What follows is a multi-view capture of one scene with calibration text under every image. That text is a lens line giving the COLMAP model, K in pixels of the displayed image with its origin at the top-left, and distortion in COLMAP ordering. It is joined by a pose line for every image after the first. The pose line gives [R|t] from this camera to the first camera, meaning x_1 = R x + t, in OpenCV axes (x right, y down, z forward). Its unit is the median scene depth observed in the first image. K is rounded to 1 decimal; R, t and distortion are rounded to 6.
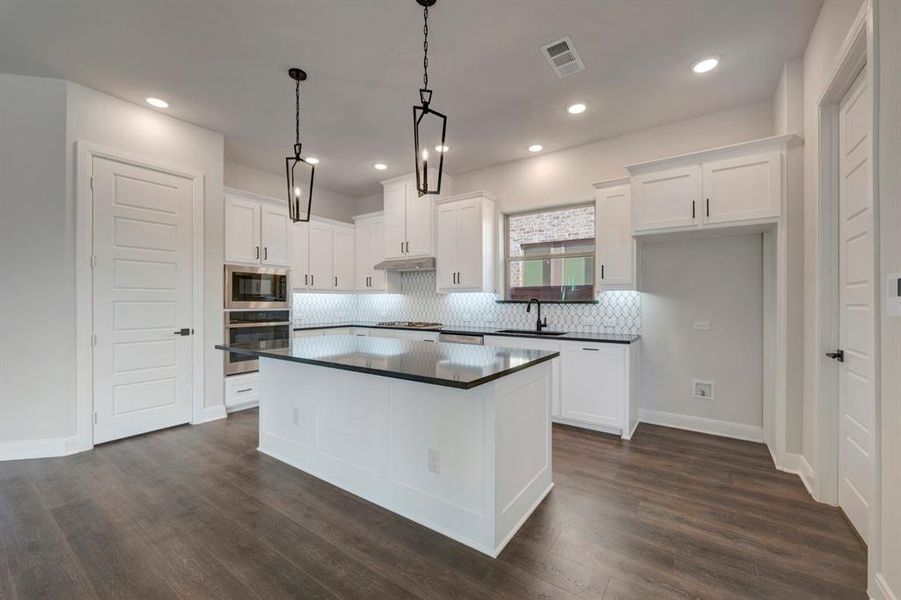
lens RADIAL K [[359.8, 0, 456.1], [0, 359.8, 301.7], [0, 0, 1]] dist [0.000876, -0.000103]
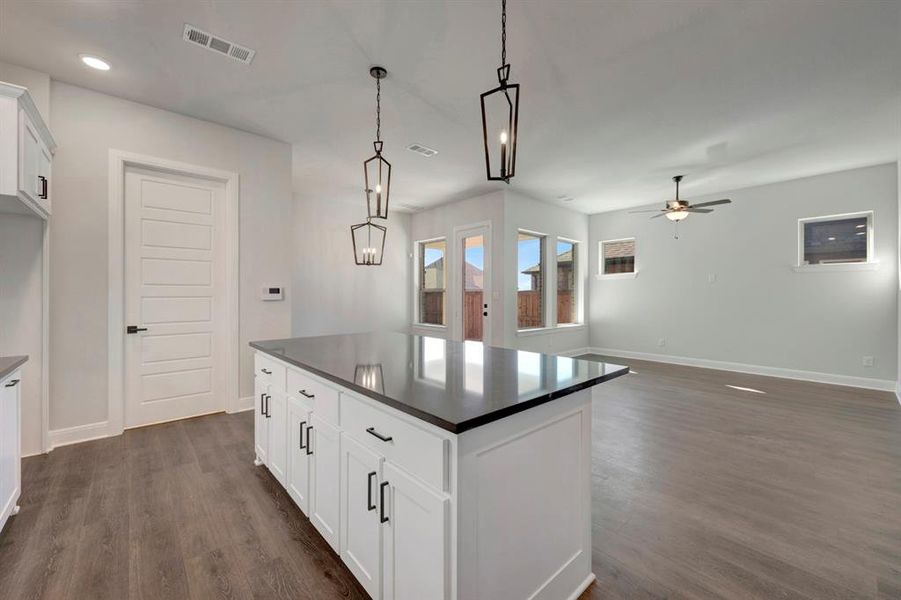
lens RADIAL K [[359.5, 0, 456.7], [0, 359.5, 293.7], [0, 0, 1]] dist [-0.001262, -0.000164]
pose [[-0.973594, -0.003877, 0.228254, -0.354008], [-0.004038, 0.999992, -0.000239, -0.006467], [-0.228251, -0.001155, -0.973602, 1.175390]]
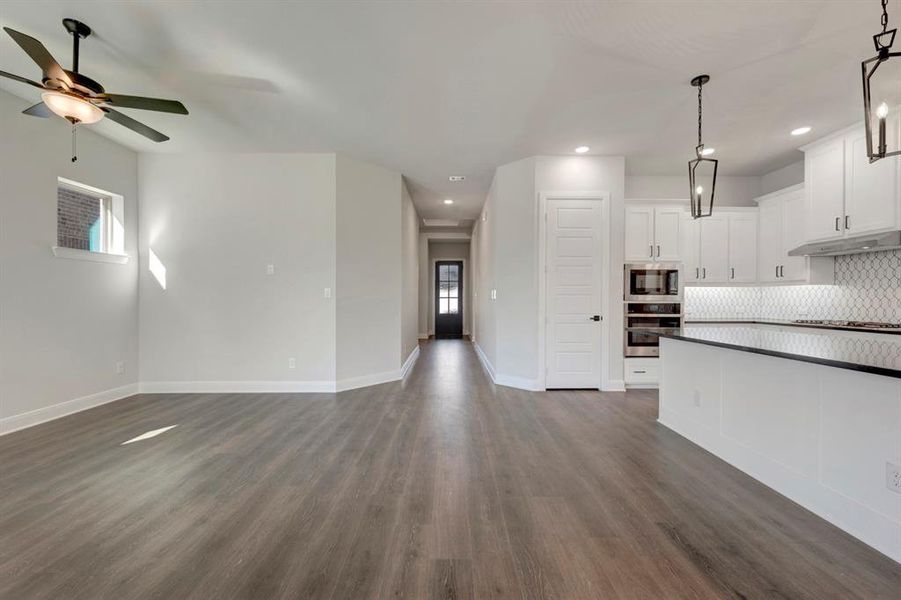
lens RADIAL K [[359.8, 0, 456.1], [0, 359.8, 301.7], [0, 0, 1]] dist [0.000876, -0.000103]
pose [[0.576726, 0.005183, -0.816921, 0.014422], [-0.000537, 0.999982, 0.005966, 0.015406], [0.816937, -0.003002, 0.576719, -0.148543]]
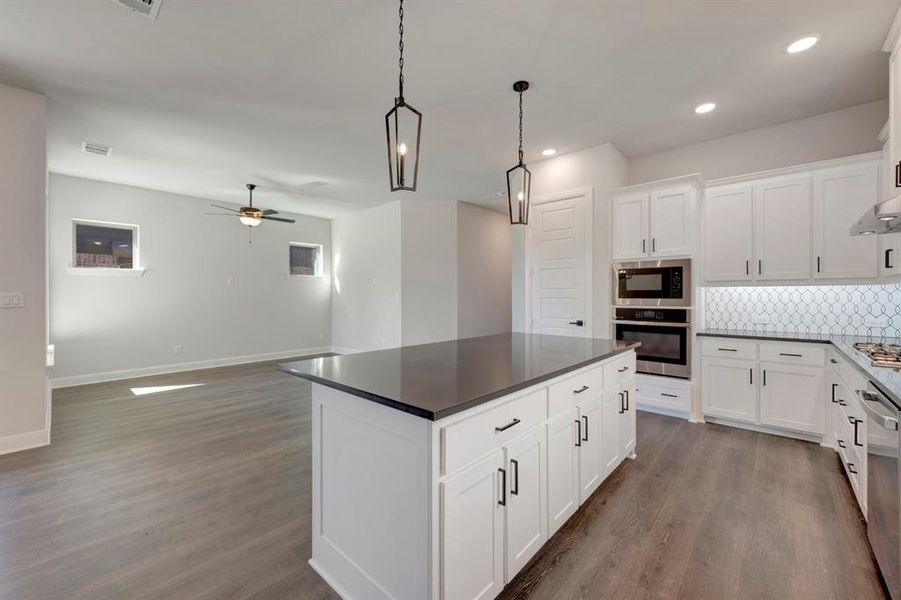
lens RADIAL K [[358.3, 0, 455.4], [0, 358.3, 296.2], [0, 0, 1]] dist [0.000890, 0.000198]
pose [[-0.130760, -0.001966, -0.991412, 0.448722], [0.000058, 0.999998, -0.001991, -0.004063], [0.991414, -0.000318, -0.130759, 0.662298]]
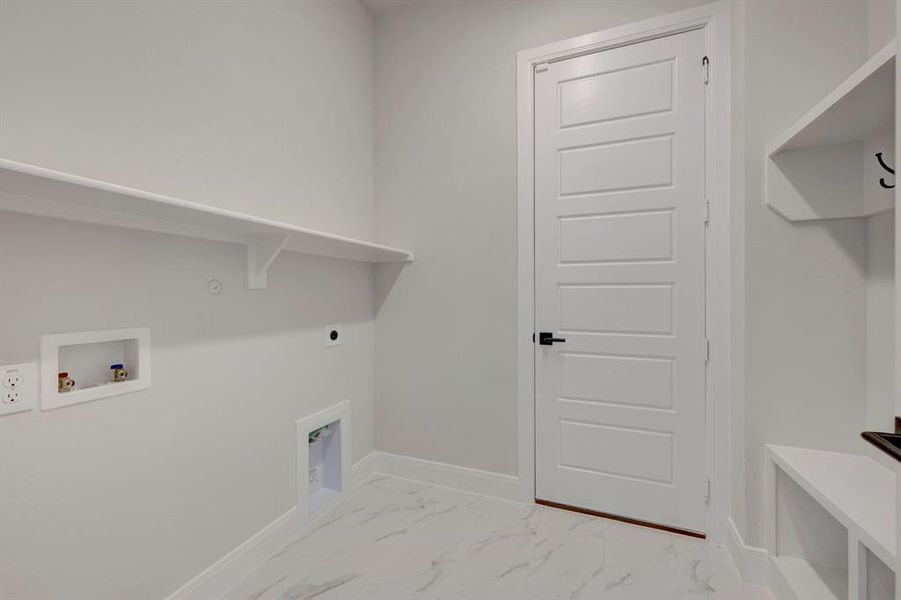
lens RADIAL K [[359.5, 0, 456.7], [0, 359.5, 293.7], [0, 0, 1]] dist [-0.001262, -0.000164]
pose [[-0.226420, 0.000154, 0.974030, 0.110428], [0.001353, 0.999999, 0.000157, 0.017255], [-0.974029, 0.001353, -0.226420, 0.770349]]
